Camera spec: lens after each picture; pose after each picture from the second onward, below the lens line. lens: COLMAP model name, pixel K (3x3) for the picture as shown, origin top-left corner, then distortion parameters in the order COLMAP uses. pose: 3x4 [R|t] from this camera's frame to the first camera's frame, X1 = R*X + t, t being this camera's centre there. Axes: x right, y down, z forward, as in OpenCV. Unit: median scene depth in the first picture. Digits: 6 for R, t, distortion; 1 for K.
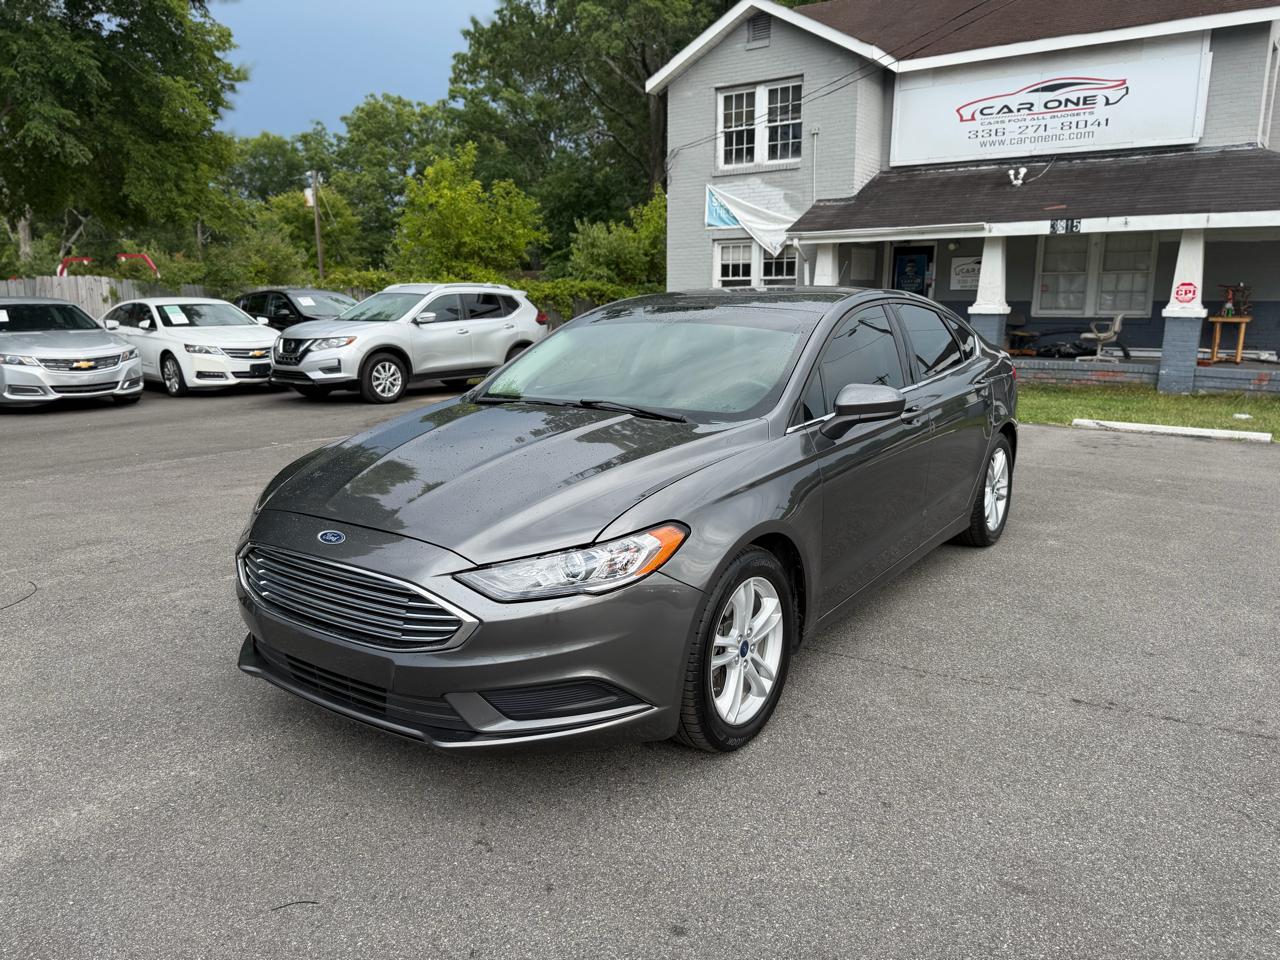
lens RADIAL K [[882.3, 0, 634.8], [0, 882.3, 481.8], [0, 0, 1]] dist [-0.001888, 0.000201]
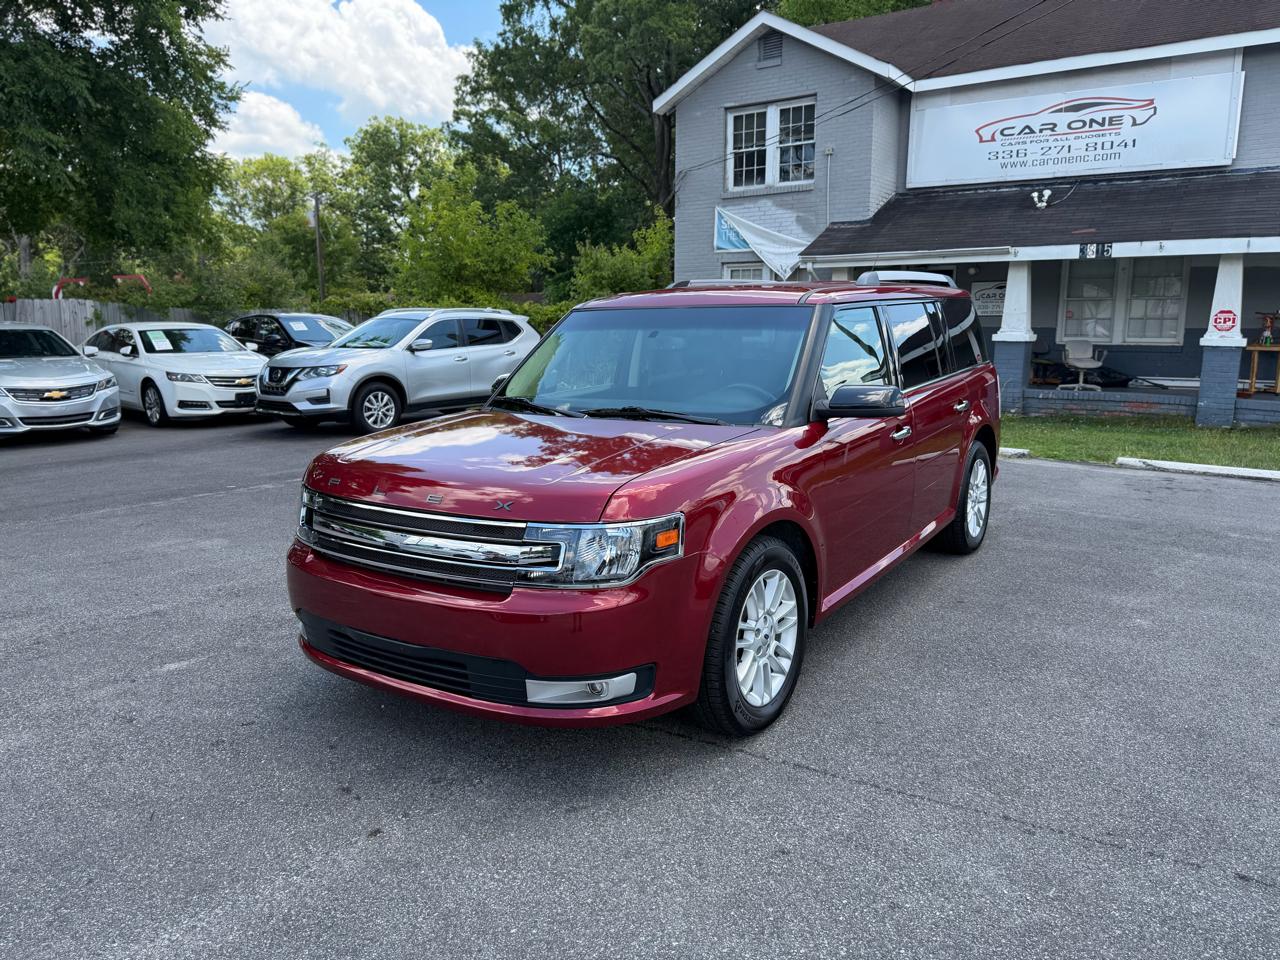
lens RADIAL K [[885.4, 0, 637.0], [0, 885.4, 474.6], [0, 0, 1]] dist [0.000568, -0.005467]
pose [[0.999997, 0.002574, -0.000118, -0.004263], [-0.002577, 0.999506, -0.031320, -0.013858], [0.000038, 0.031320, 0.999509, 0.042888]]
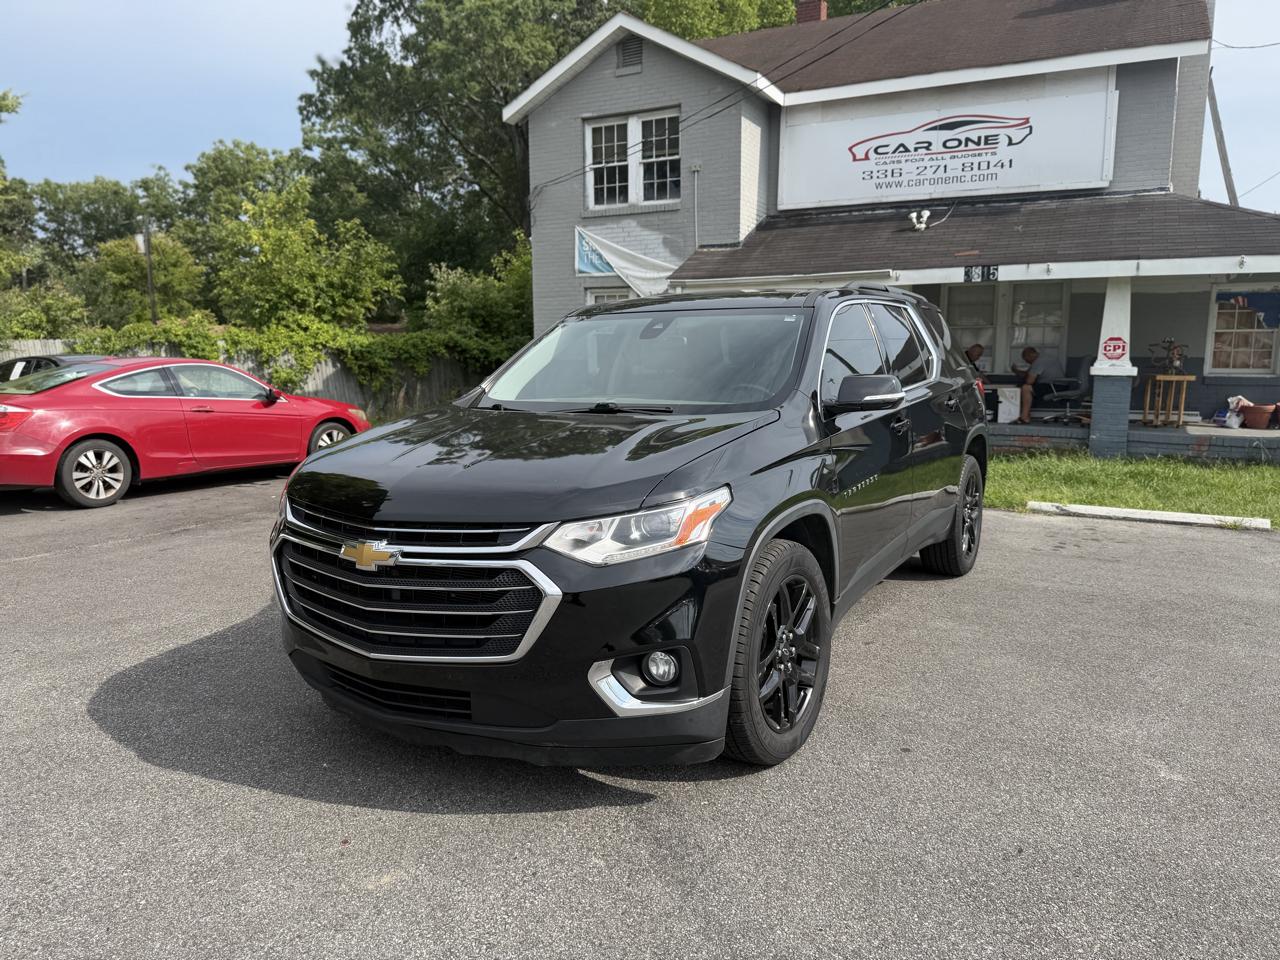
lens RADIAL K [[890.5, 0, 631.5], [0, 890.5, 485.6], [0, 0, 1]] dist [0.015896, -0.027808]
pose [[0.990975, -0.020392, 0.132487, 0.015142], [0.028092, 0.998006, -0.056516, -0.029893], [-0.131071, 0.059727, 0.989572, 0.138895]]
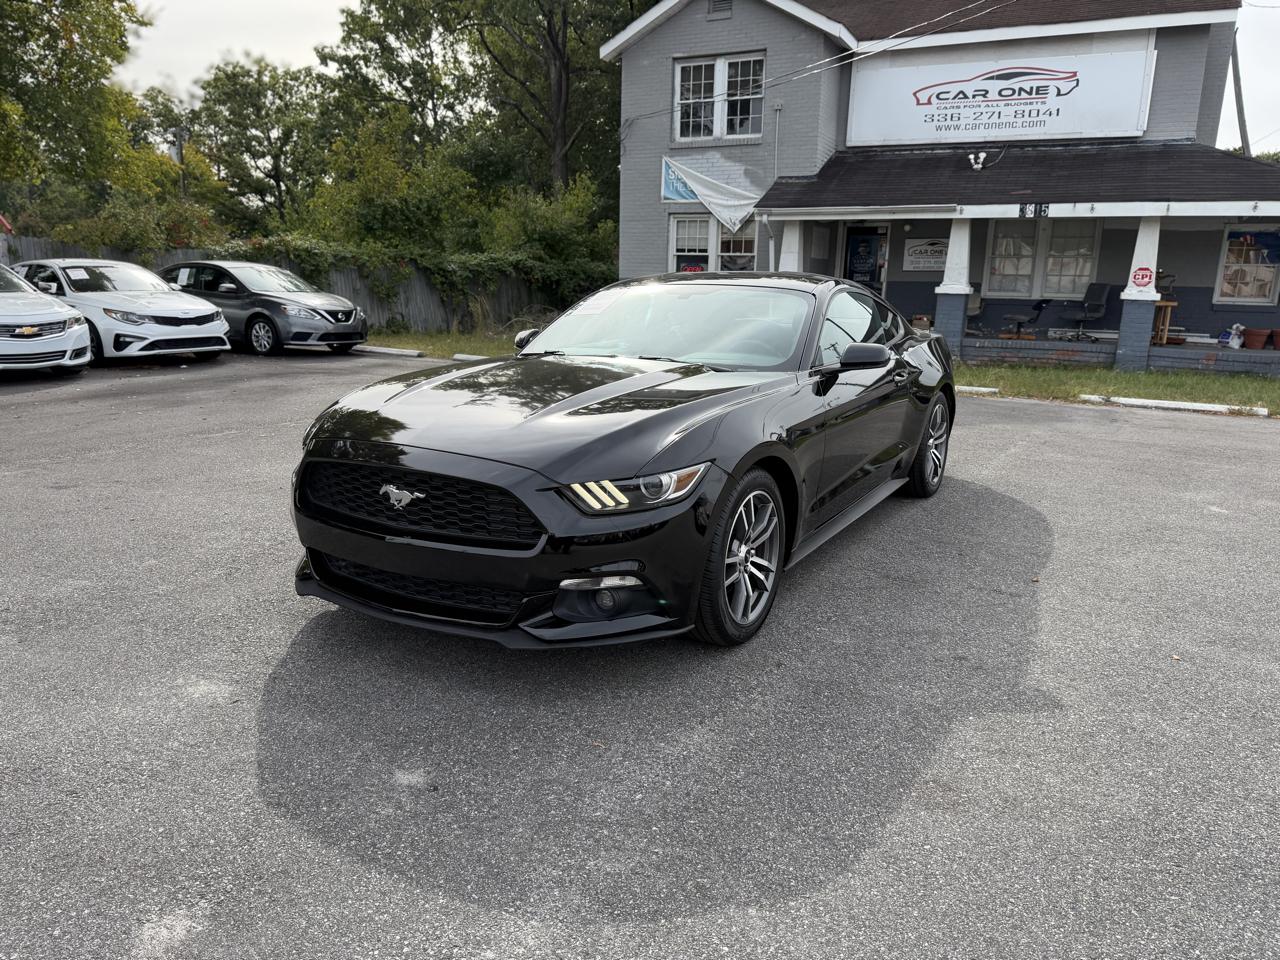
lens RADIAL K [[885.4, 0, 637.0], [0, 885.4, 474.6], [0, 0, 1]] dist [0.000568, -0.005467]
pose [[0.988606, -0.010735, 0.150146, -0.106056], [0.008610, 0.999853, 0.014800, 0.001540], [-0.150283, -0.013339, 0.988553, 0.028458]]
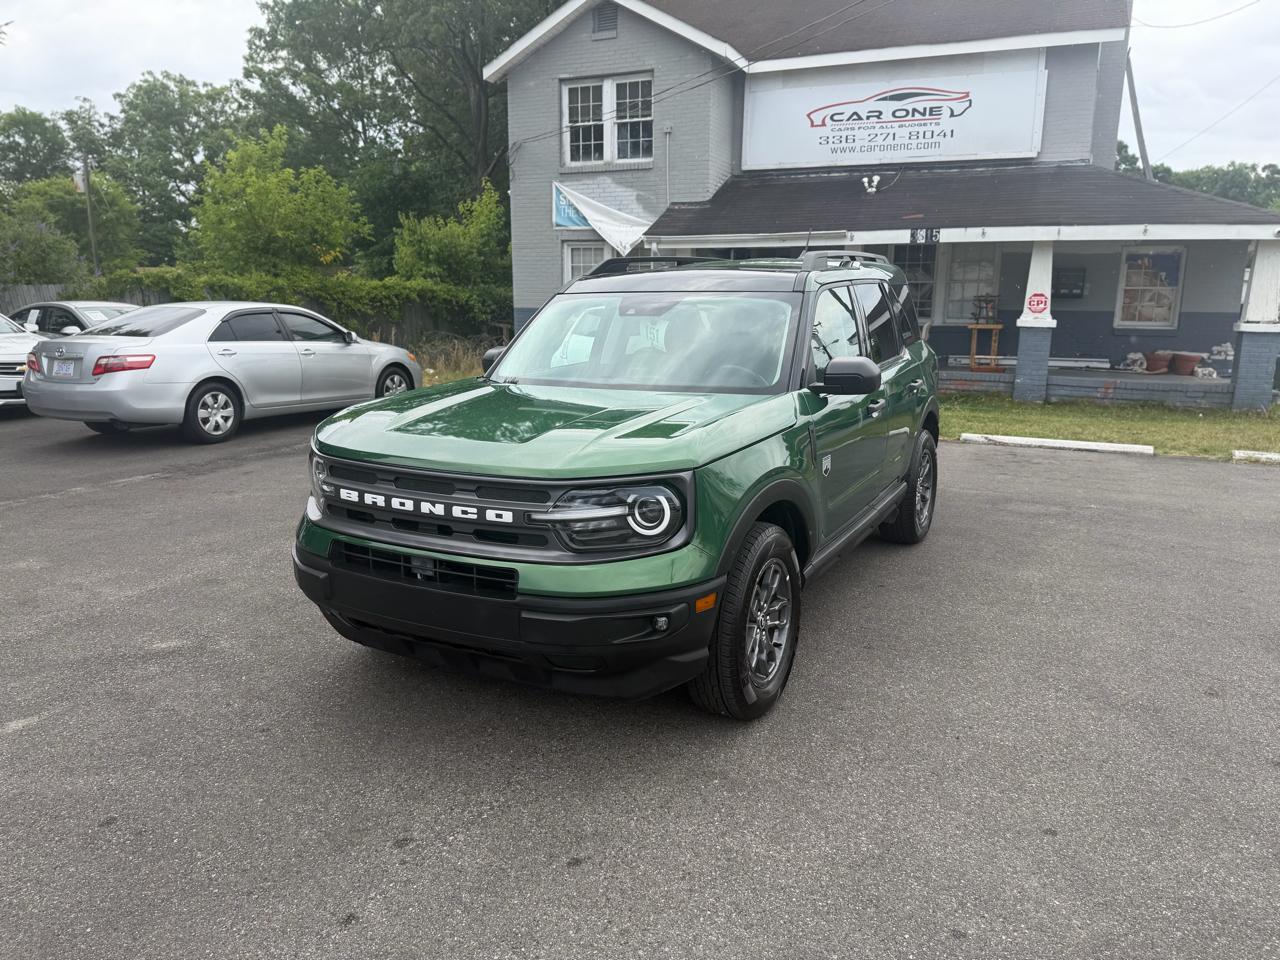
lens RADIAL K [[887.3, 0, 634.5], [0, 887.3, 479.1], [0, 0, 1]] dist [0.023995, -0.038610]
pose [[0.979637, -0.031506, 0.198290, -0.033274], [0.032506, 0.999470, -0.001791, -0.018576], [-0.198129, 0.008200, 0.980142, 0.064092]]
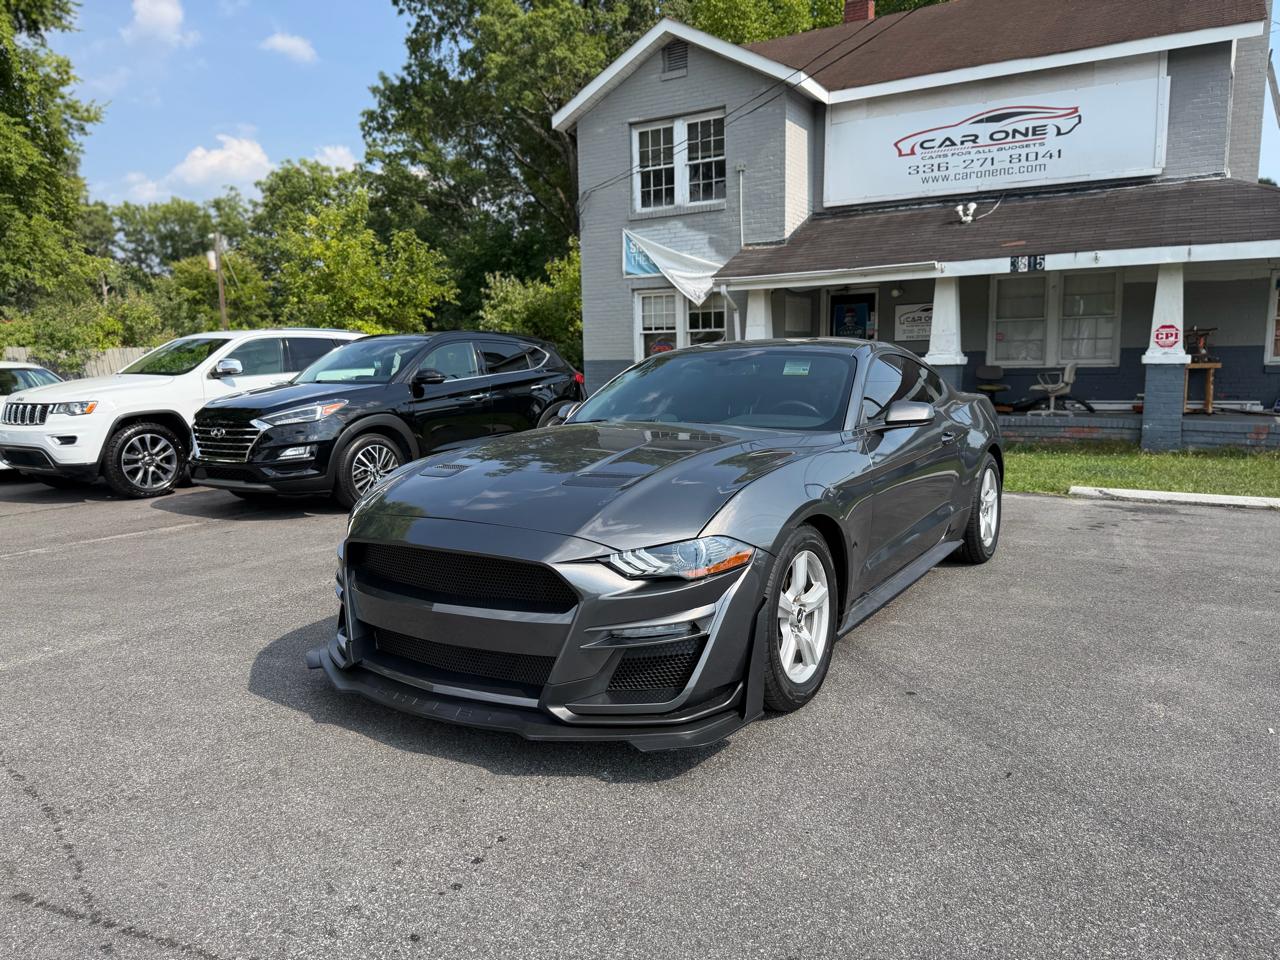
lens RADIAL K [[887.4, 0, 630.2], [0, 887.4, 483.6], [0, 0, 1]] dist [0.023860, -0.035572]
pose [[0.997414, -0.023951, 0.067760, 0.023054], [0.028667, 0.997169, -0.069516, -0.017128], [-0.065903, 0.071279, 0.995277, 0.127054]]
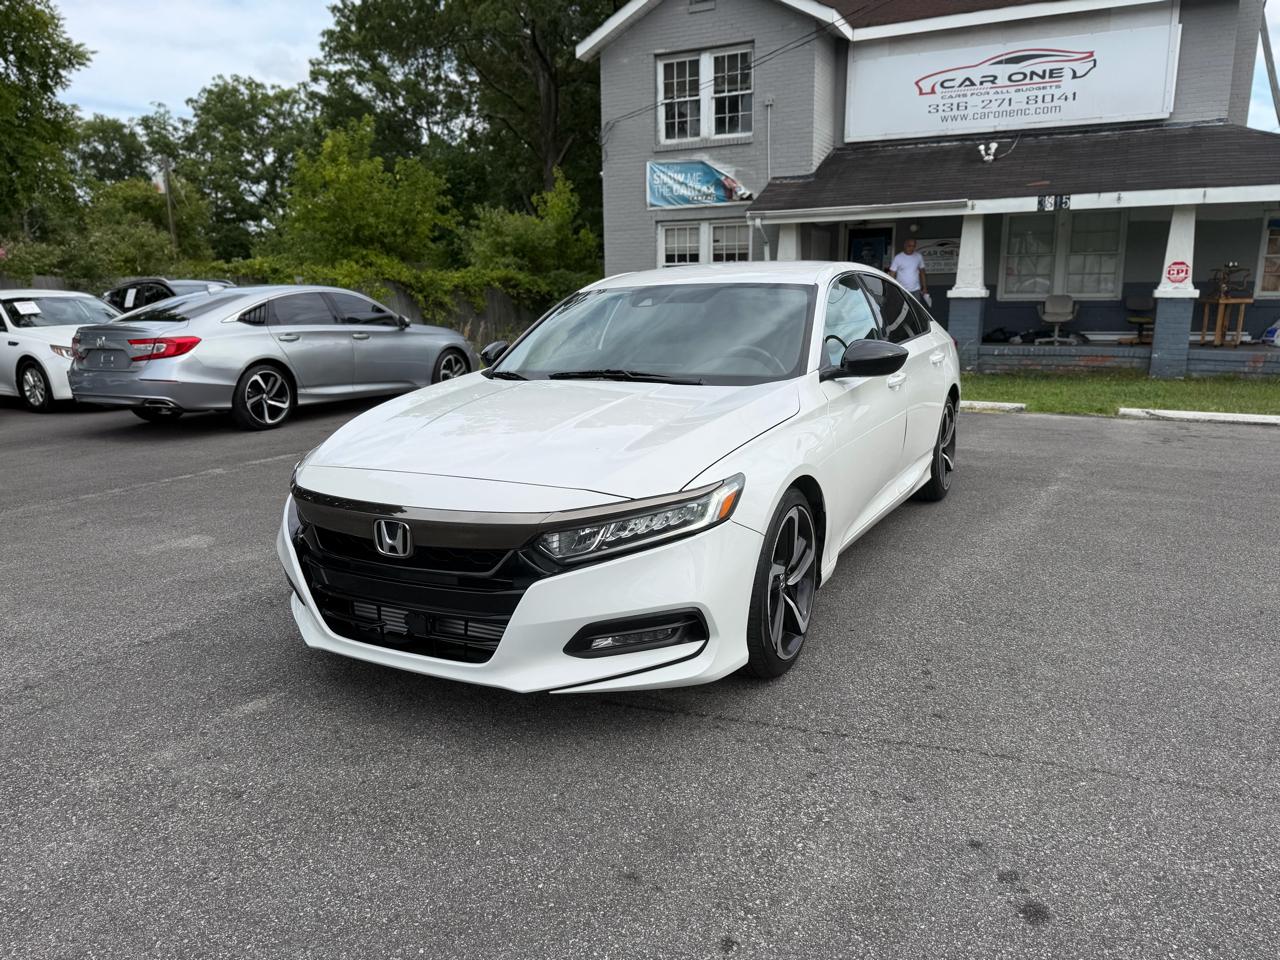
lens RADIAL K [[892.9, 0, 634.6], [0, 892.9, 477.4], [0, 0, 1]] dist [-0.003085, -0.003500]
pose [[0.989993, -0.038548, 0.135747, -0.074817], [0.038692, 0.999250, 0.001578, -0.012806], [-0.135706, 0.003690, 0.990742, 0.095226]]
